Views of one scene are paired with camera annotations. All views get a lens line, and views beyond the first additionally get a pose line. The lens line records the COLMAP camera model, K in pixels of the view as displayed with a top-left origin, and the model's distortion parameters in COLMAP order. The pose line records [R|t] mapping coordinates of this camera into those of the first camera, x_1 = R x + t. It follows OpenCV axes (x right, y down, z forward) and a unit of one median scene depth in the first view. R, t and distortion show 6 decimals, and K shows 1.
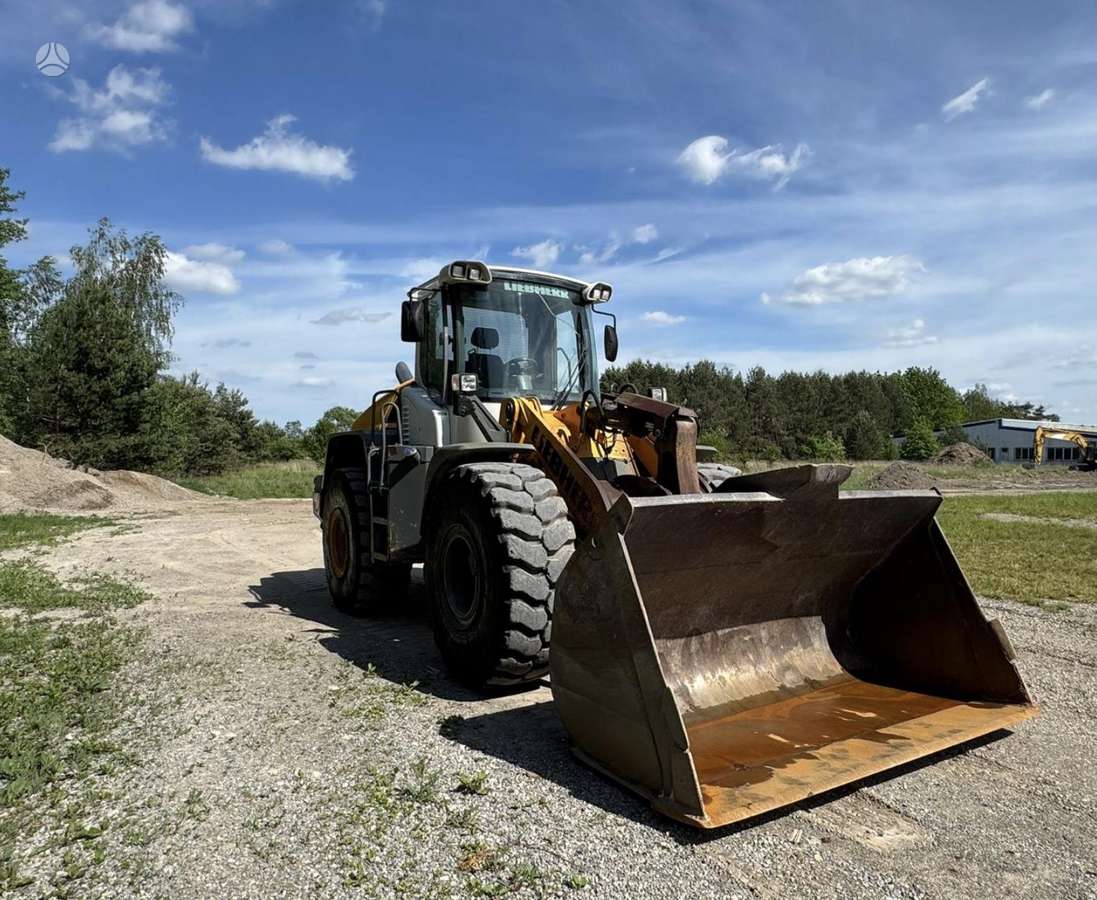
lens RADIAL K [[875.2, 0, 607.1], [0, 875.2, 470.4], [0, 0, 1]] dist [0.005291, -0.000032]
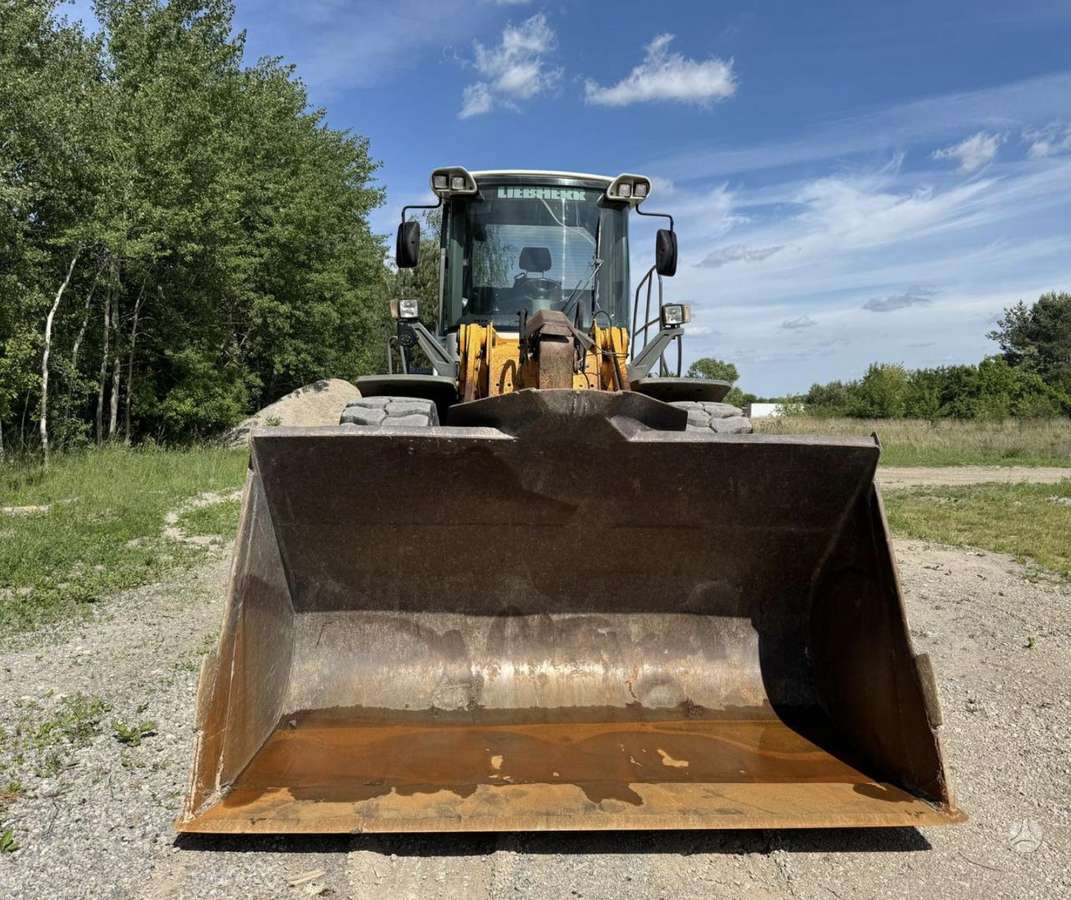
lens RADIAL K [[991.7, 0, 535.5], [0, 991.7, 450.0], [0, 0, 1]] dist [0.113949, -0.155612]
pose [[0.827560, 0.028416, -0.560658, 0.500092], [-0.020914, 0.999585, 0.019793, 0.019971], [0.560988, -0.004655, 0.827811, 0.233950]]
